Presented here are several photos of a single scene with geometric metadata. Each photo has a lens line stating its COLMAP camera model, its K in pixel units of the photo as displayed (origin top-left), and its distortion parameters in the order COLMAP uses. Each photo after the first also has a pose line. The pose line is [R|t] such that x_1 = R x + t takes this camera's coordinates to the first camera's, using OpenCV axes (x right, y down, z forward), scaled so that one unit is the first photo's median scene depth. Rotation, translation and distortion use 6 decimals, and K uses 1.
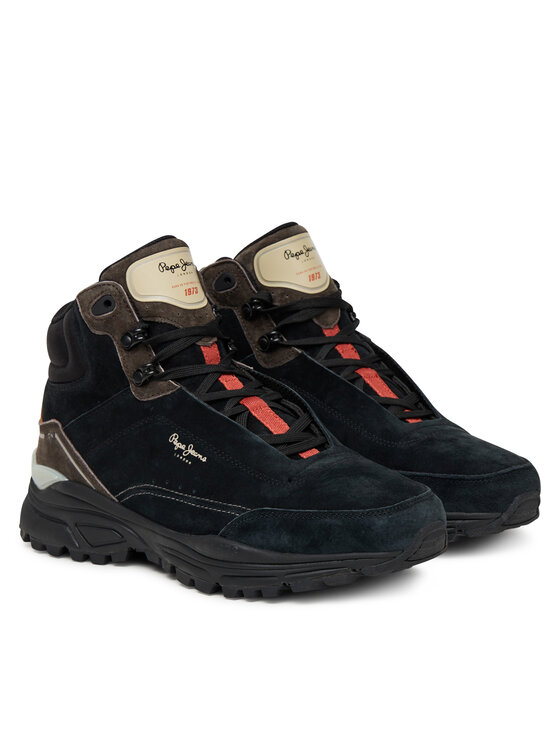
lens RADIAL K [[2157.7, 0, 280.3], [0, 2157.7, 375.1], [0, 0, 1]] dist [0.157542, 0.000000]
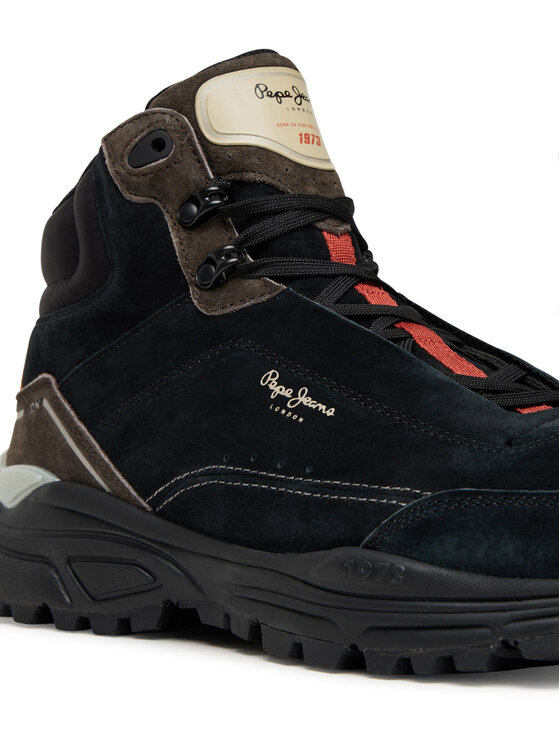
lens RADIAL K [[1661.4, 0, 281.0], [0, 1661.4, 370.2], [0, 0, 1]] dist [-0.046971, 0.000000]
pose [[0.998000, 0.058962, 0.022780, -0.055146], [-0.052703, 0.975168, -0.215106, 0.112130], [-0.034897, 0.213476, 0.976325, 0.599112]]
